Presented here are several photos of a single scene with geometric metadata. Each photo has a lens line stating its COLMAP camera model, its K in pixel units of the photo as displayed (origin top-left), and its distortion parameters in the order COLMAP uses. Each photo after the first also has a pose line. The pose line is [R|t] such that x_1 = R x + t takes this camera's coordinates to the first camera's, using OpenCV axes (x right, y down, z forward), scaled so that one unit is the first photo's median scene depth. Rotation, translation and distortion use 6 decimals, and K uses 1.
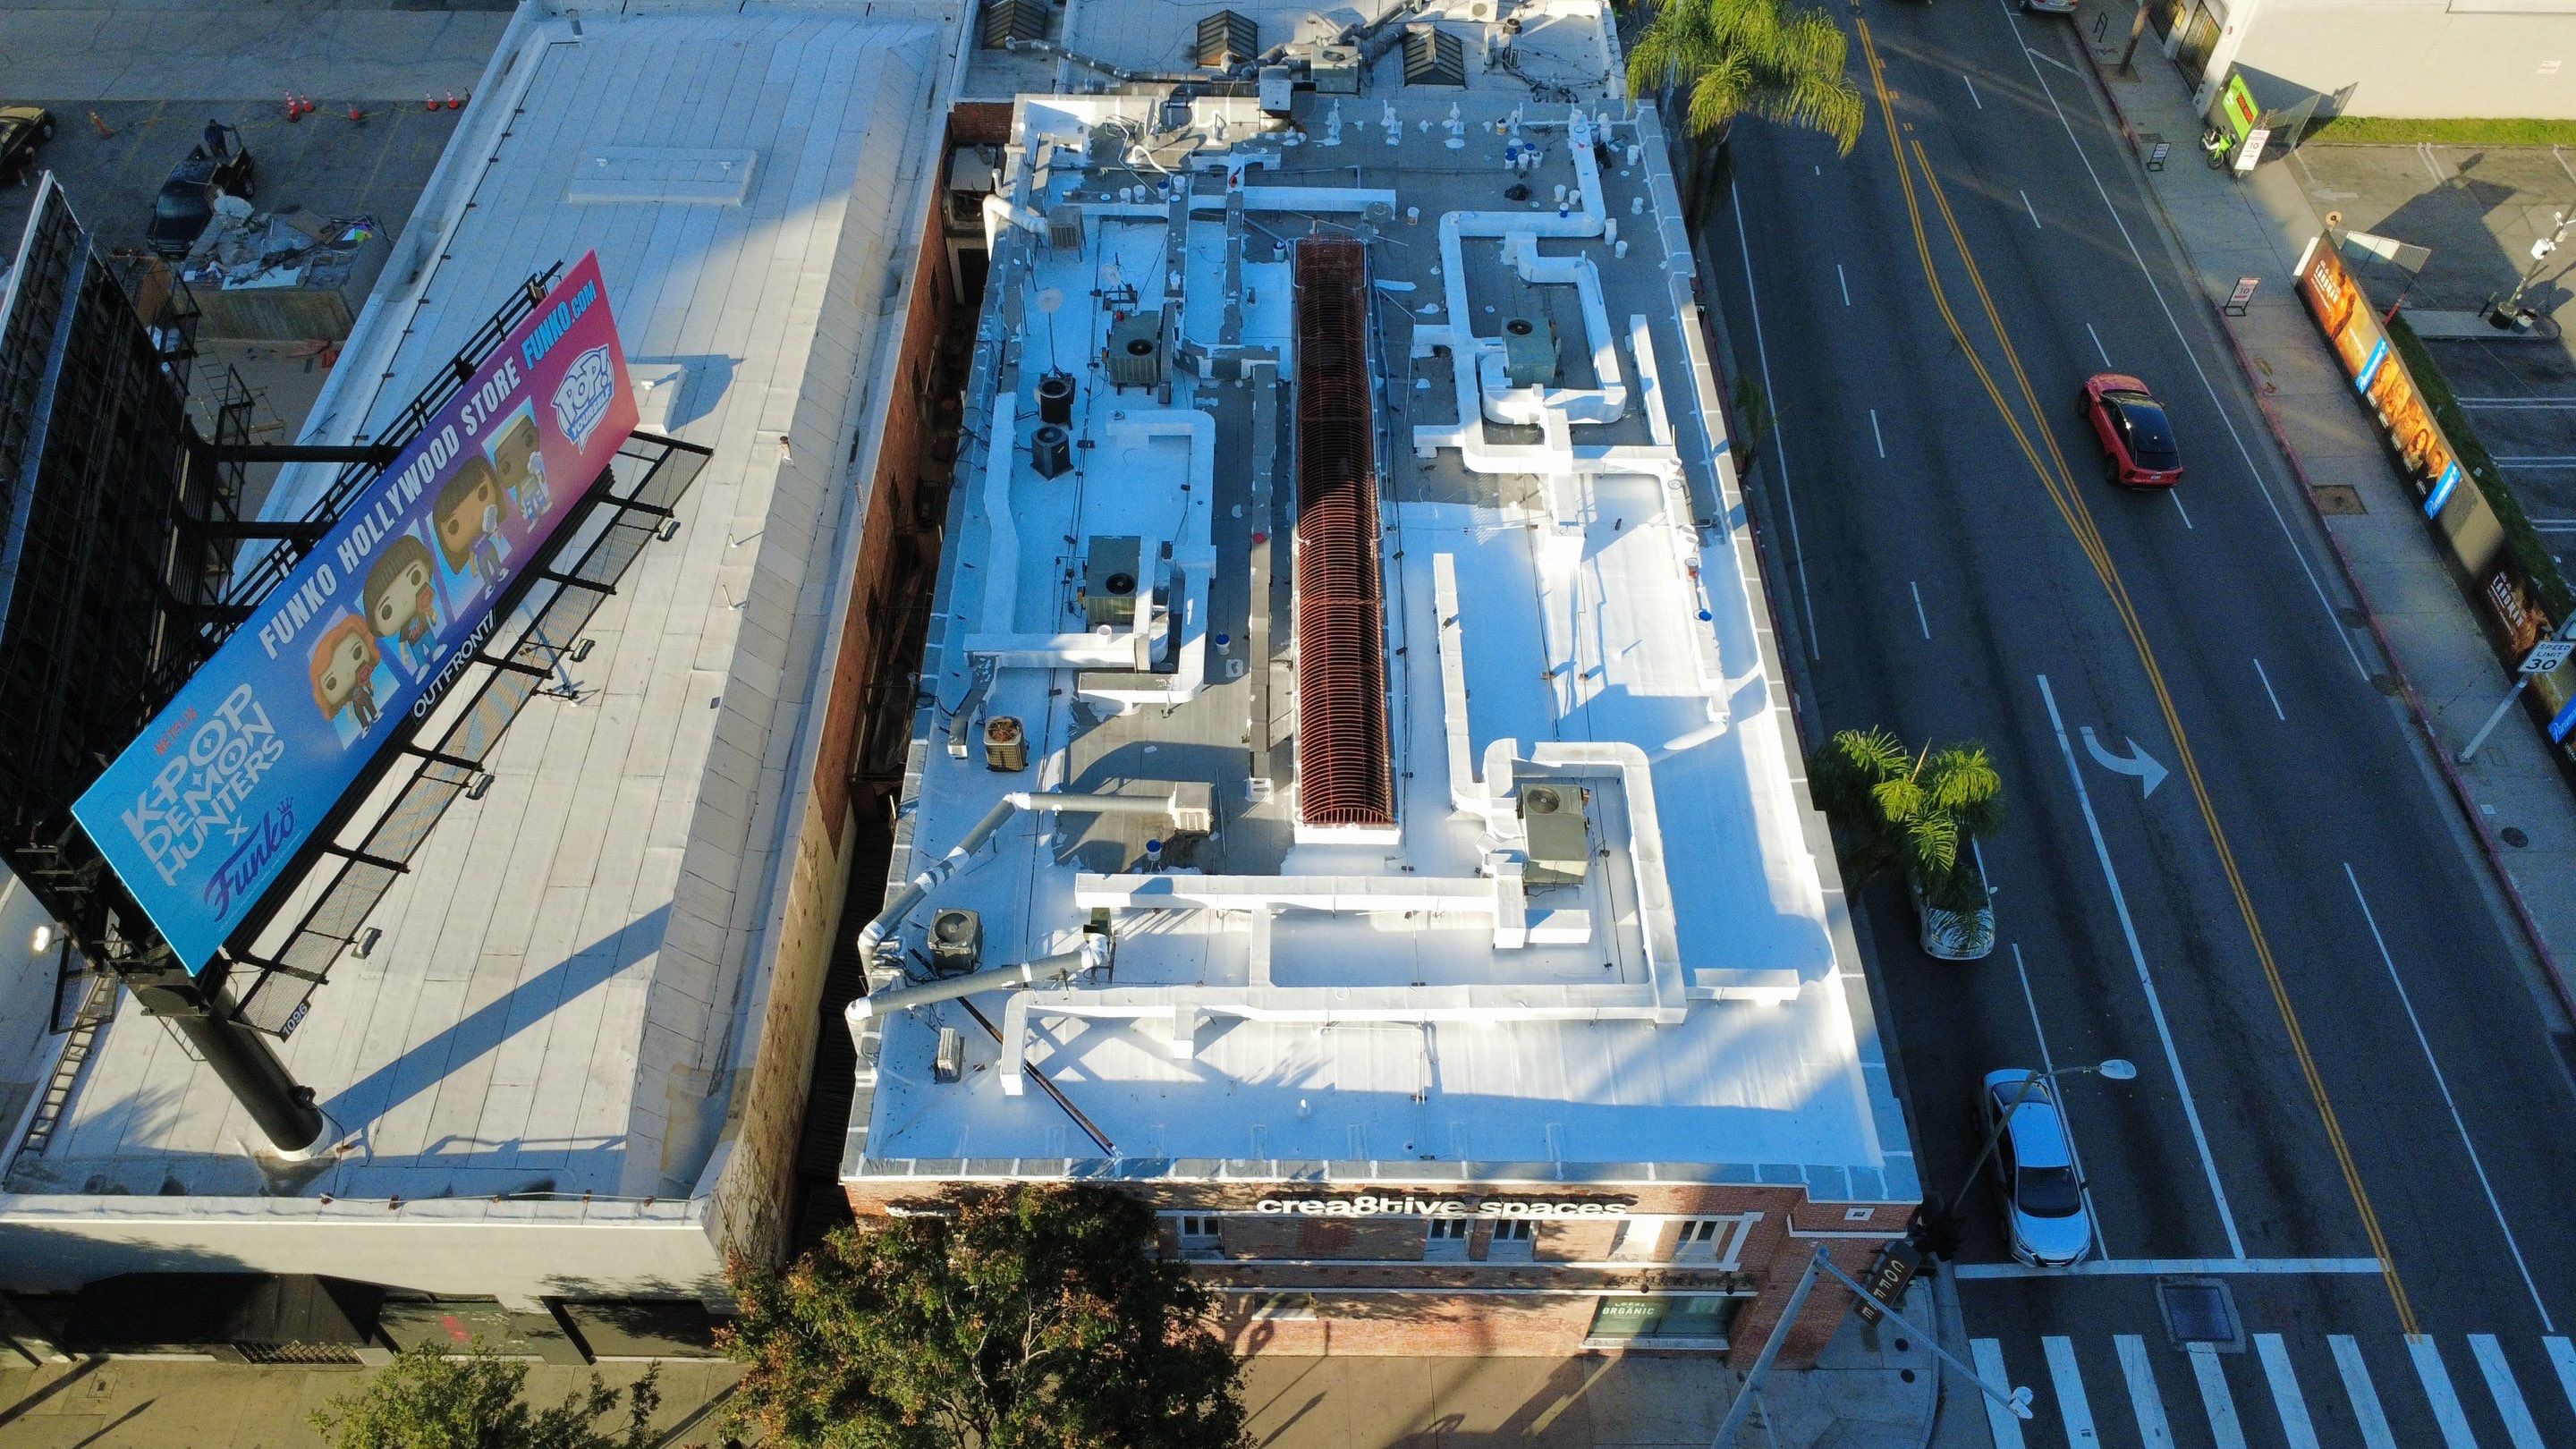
lens RADIAL K [[1874.5, 0, 1280.8], [0, 1874.5, 731.4], [0, 0, 1]] dist [0.000099, -0.003665]
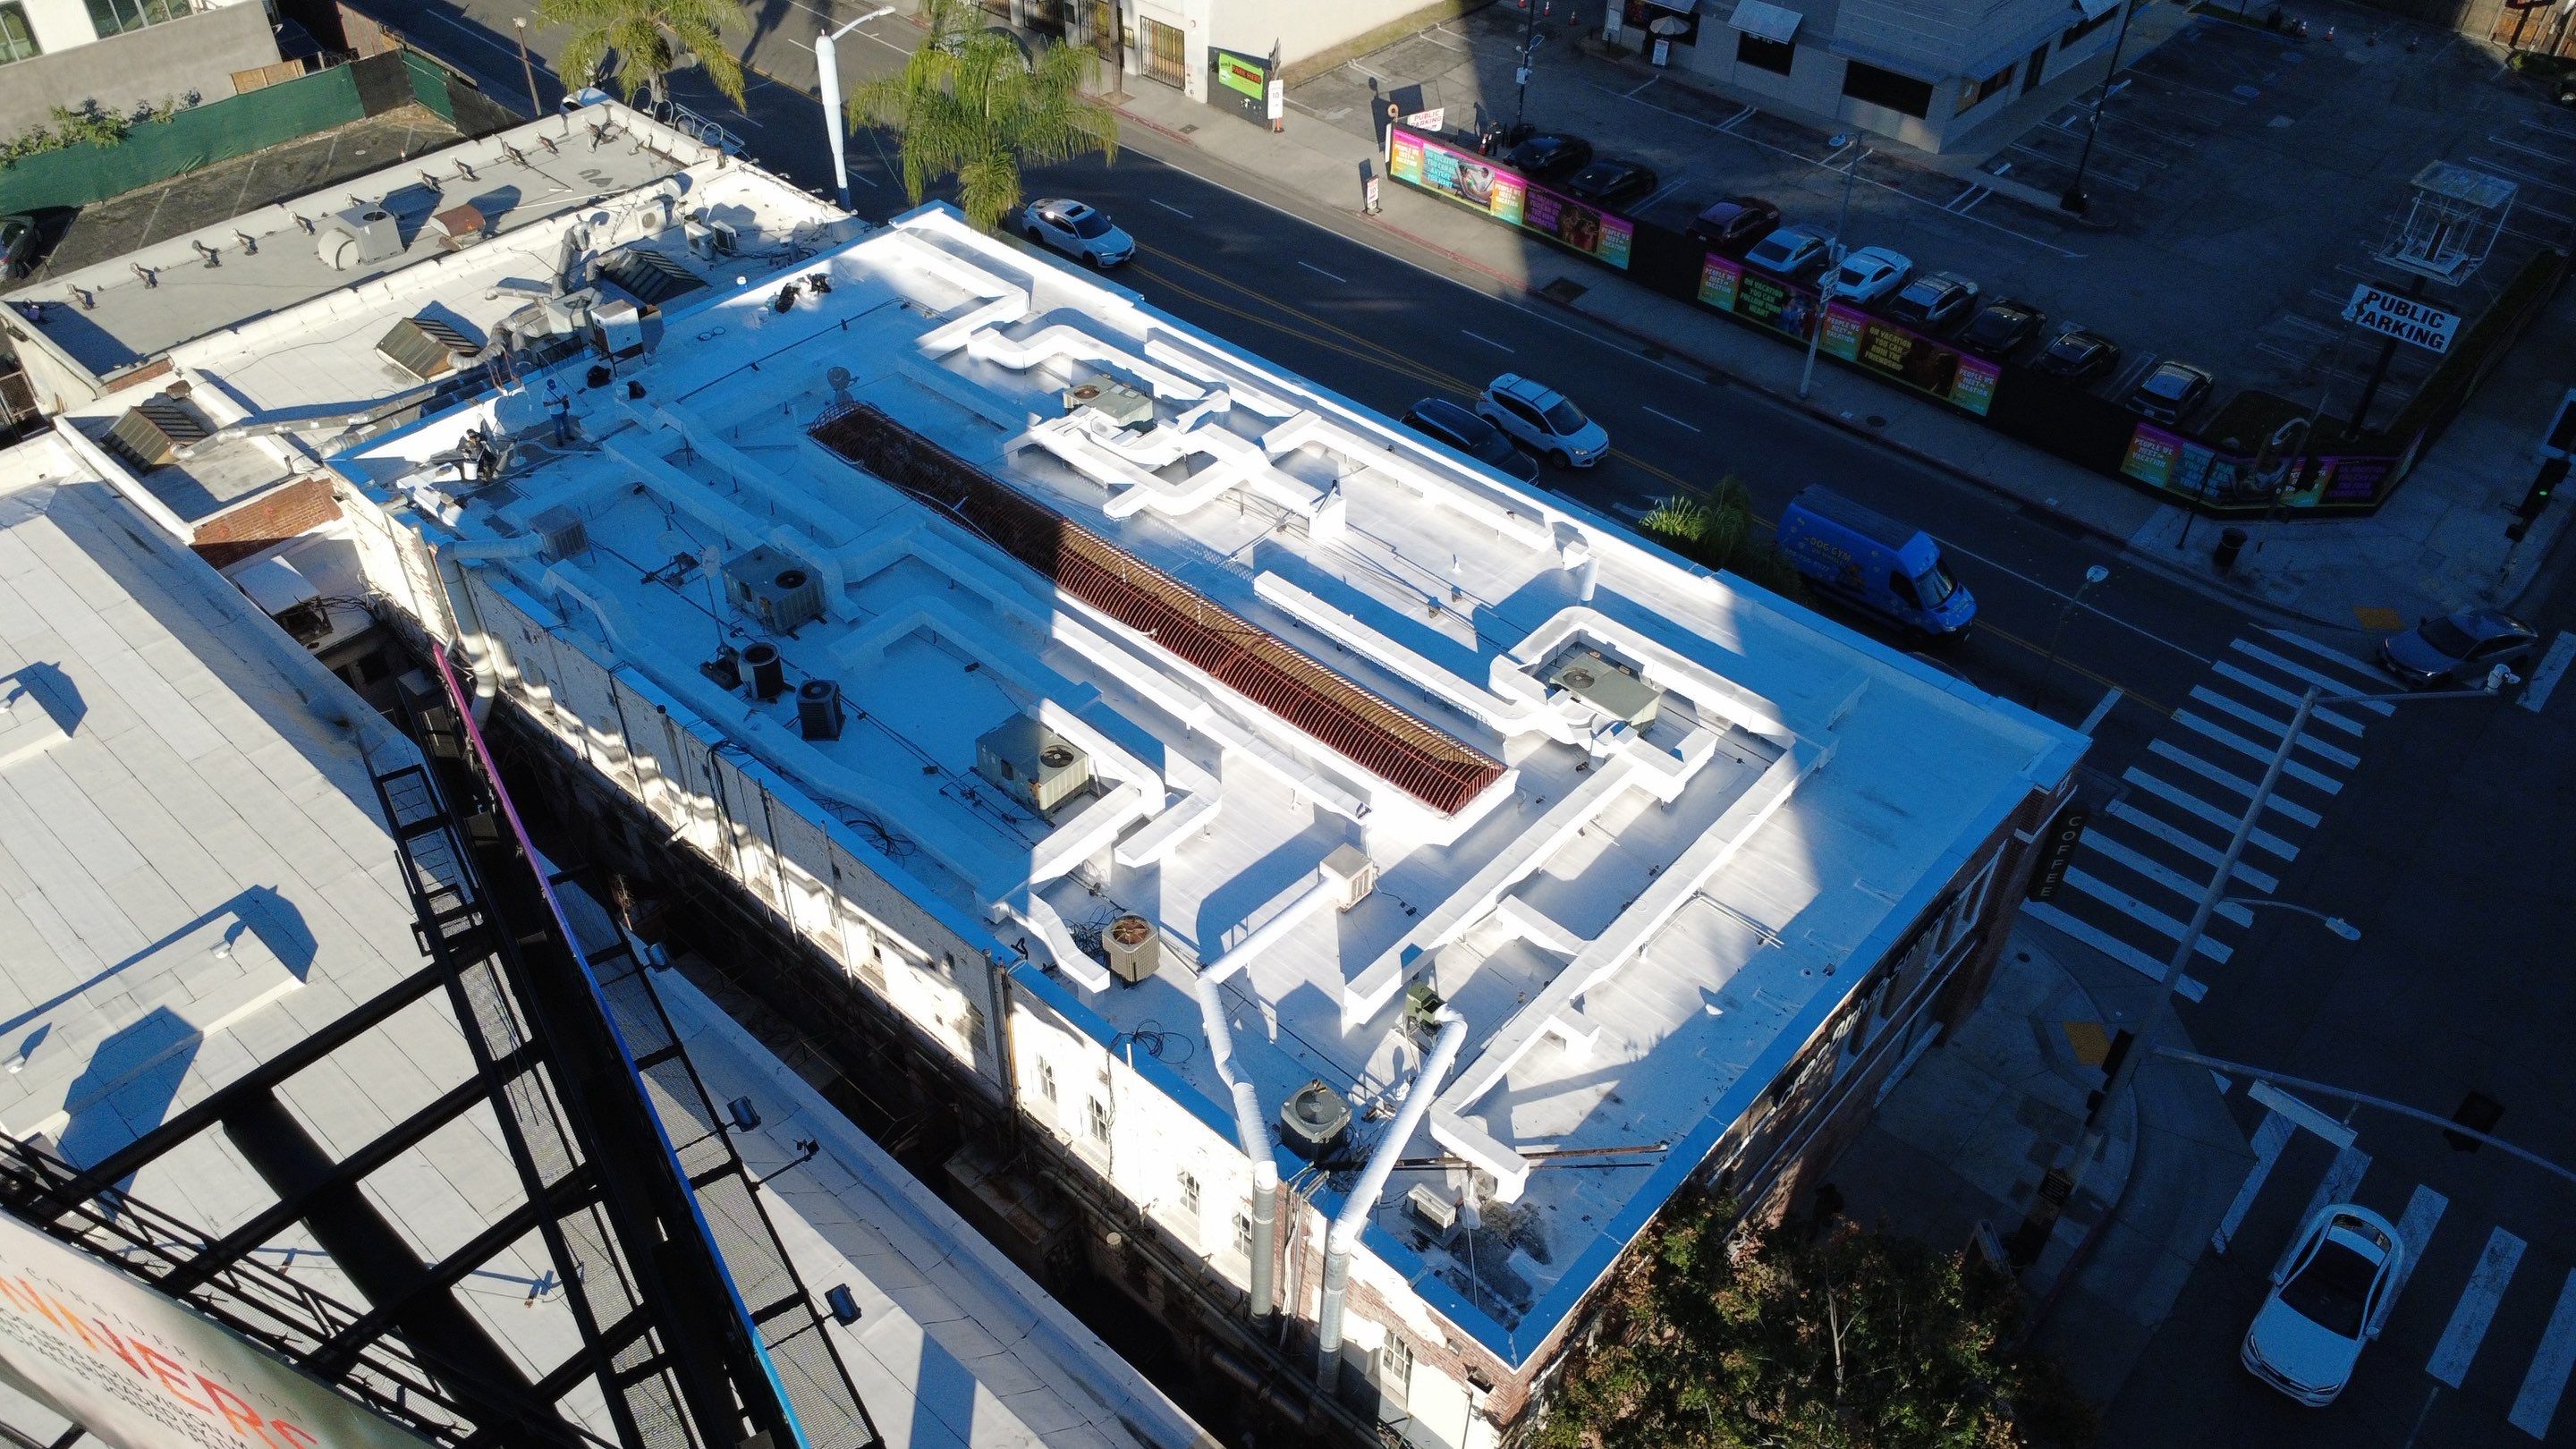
lens RADIAL K [[1874.5, 0, 1302.1], [0, 1874.5, 730.7], [0, 0, 1]] dist [0.000099, -0.003665]
pose [[0.663226, -0.493931, 0.562284, -0.455449], [0.563949, 0.823741, 0.058414, -0.069740], [-0.492029, 0.278358, 0.824879, 0.209186]]
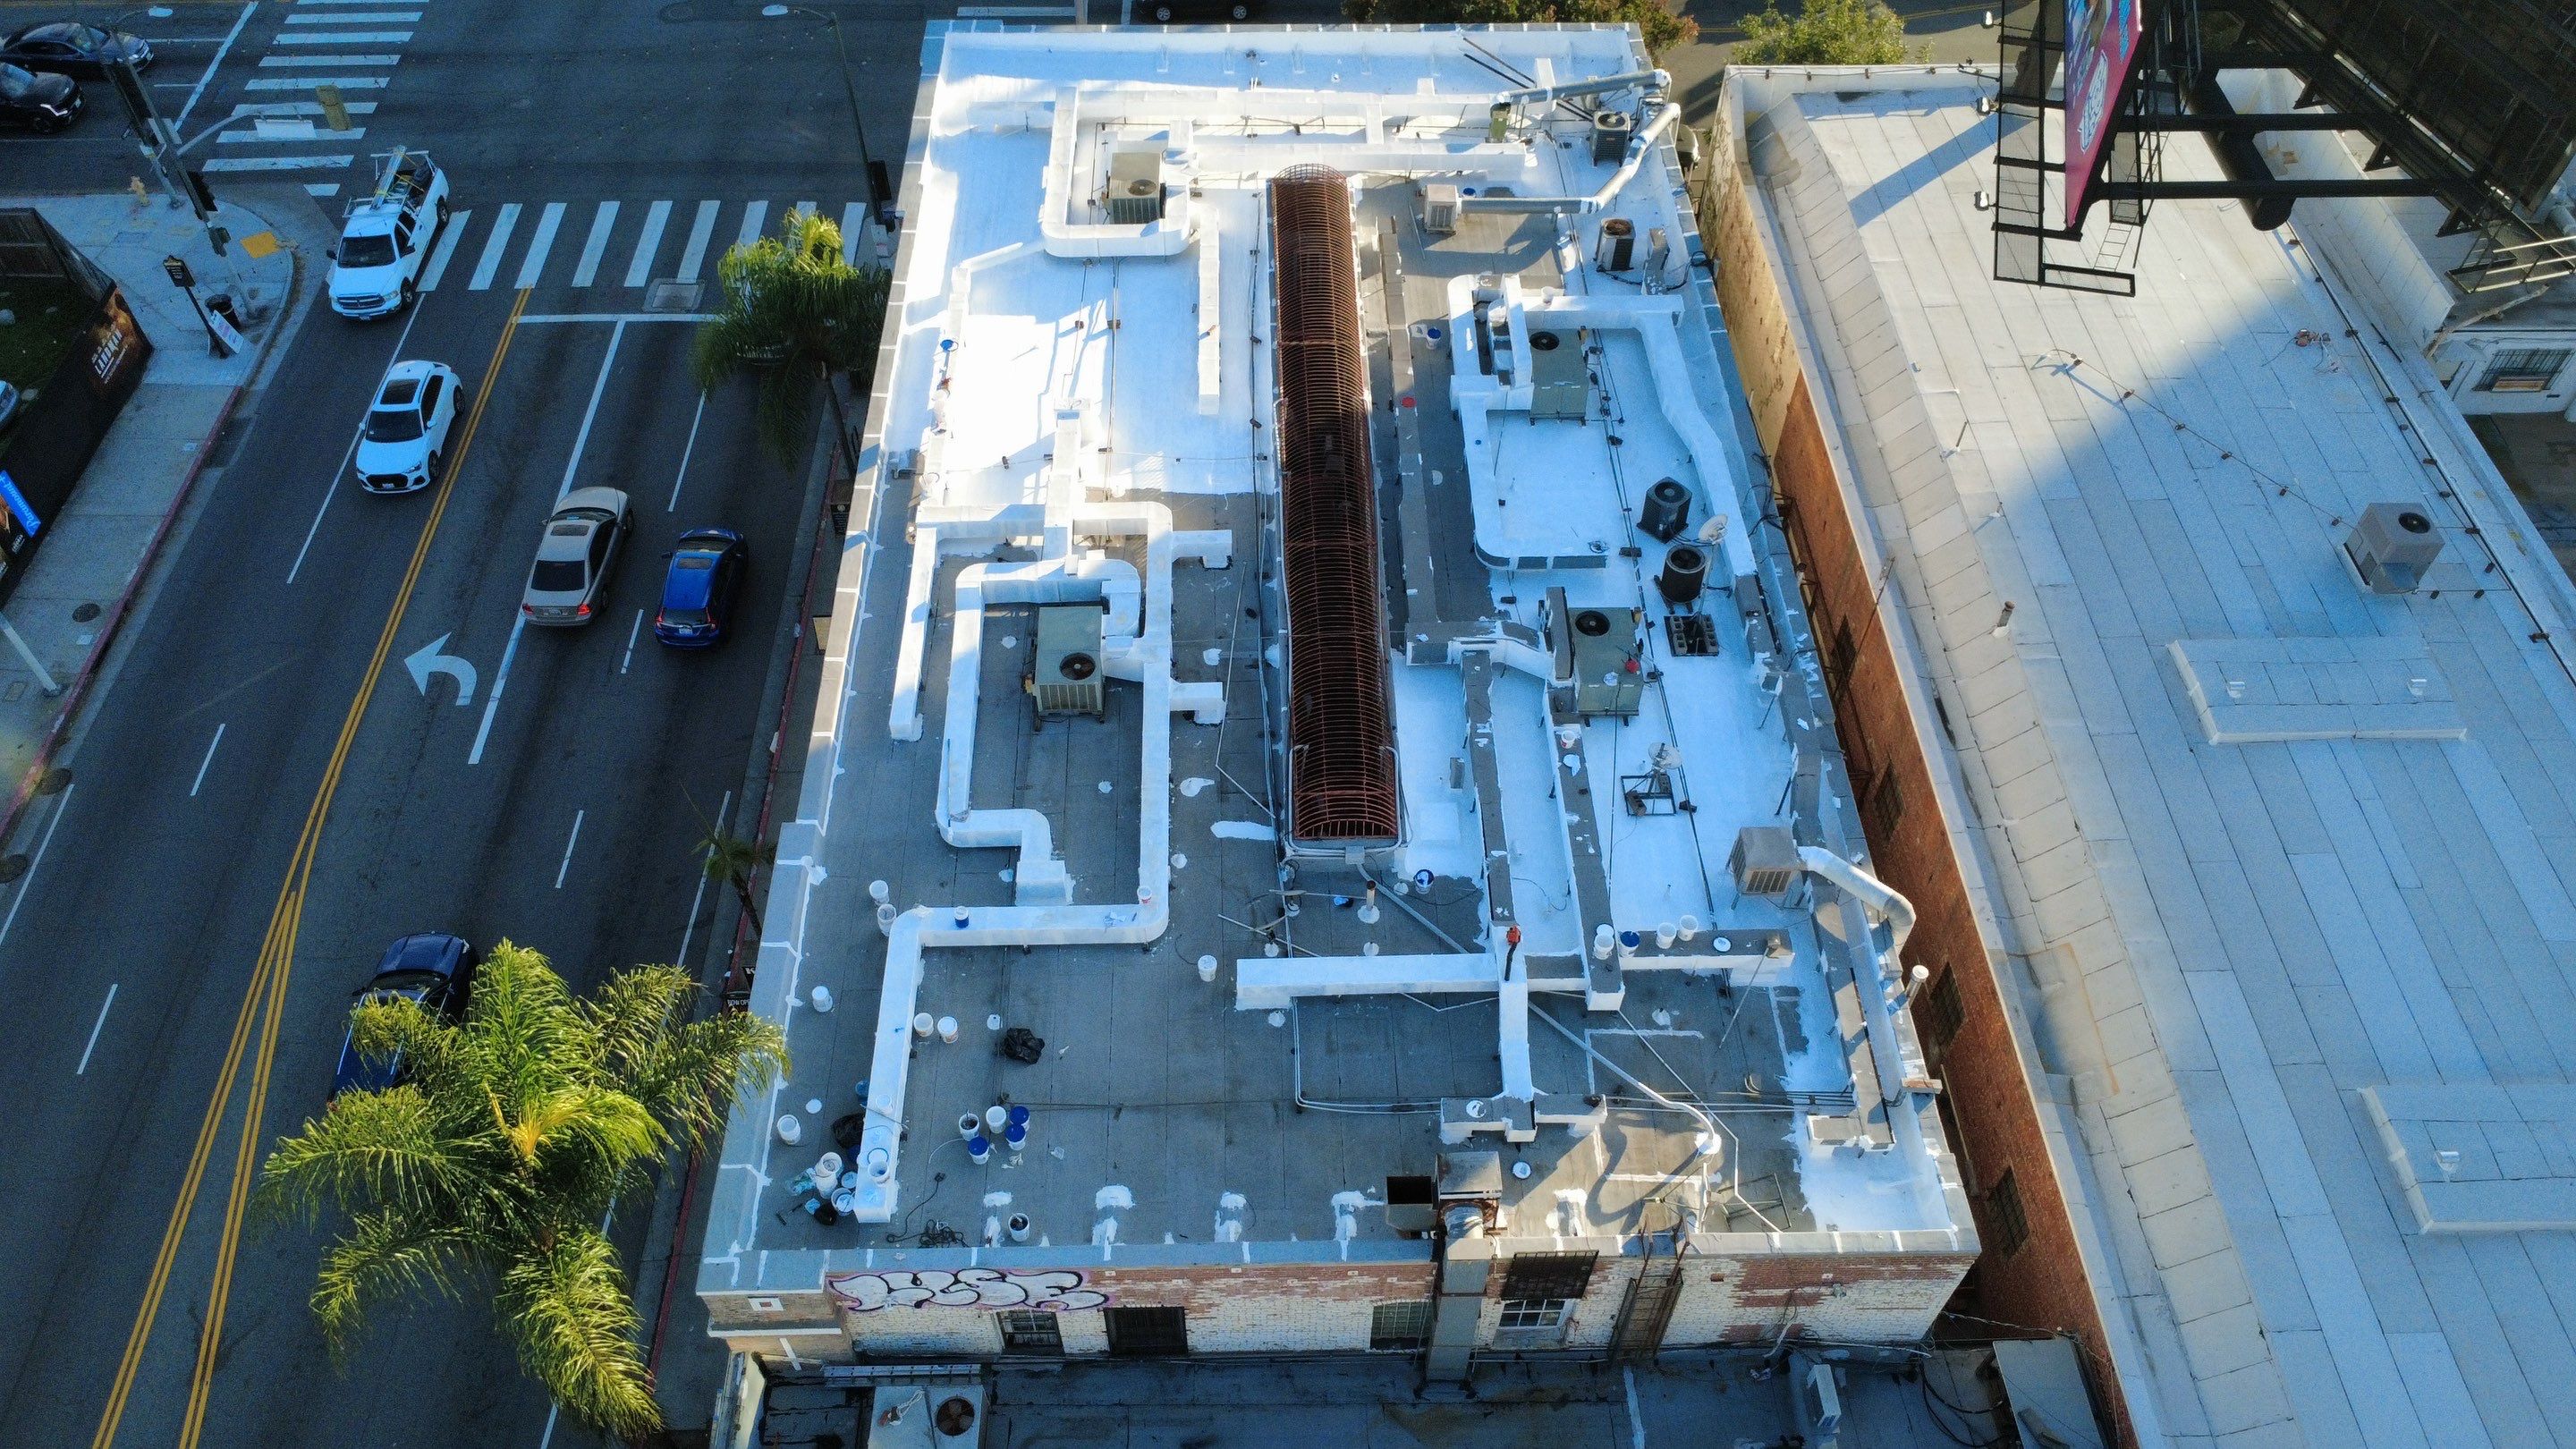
lens RADIAL K [[1874.5, 0, 1293.9], [0, 1874.5, 721.0], [0, 0, 1]] dist [0.000099, -0.003665]
pose [[-0.999445, 0.005699, -0.032819, 0.072465], [-0.033310, -0.167238, 0.985354, -0.990323], [0.000127, 0.985900, 0.167335, 0.955311]]
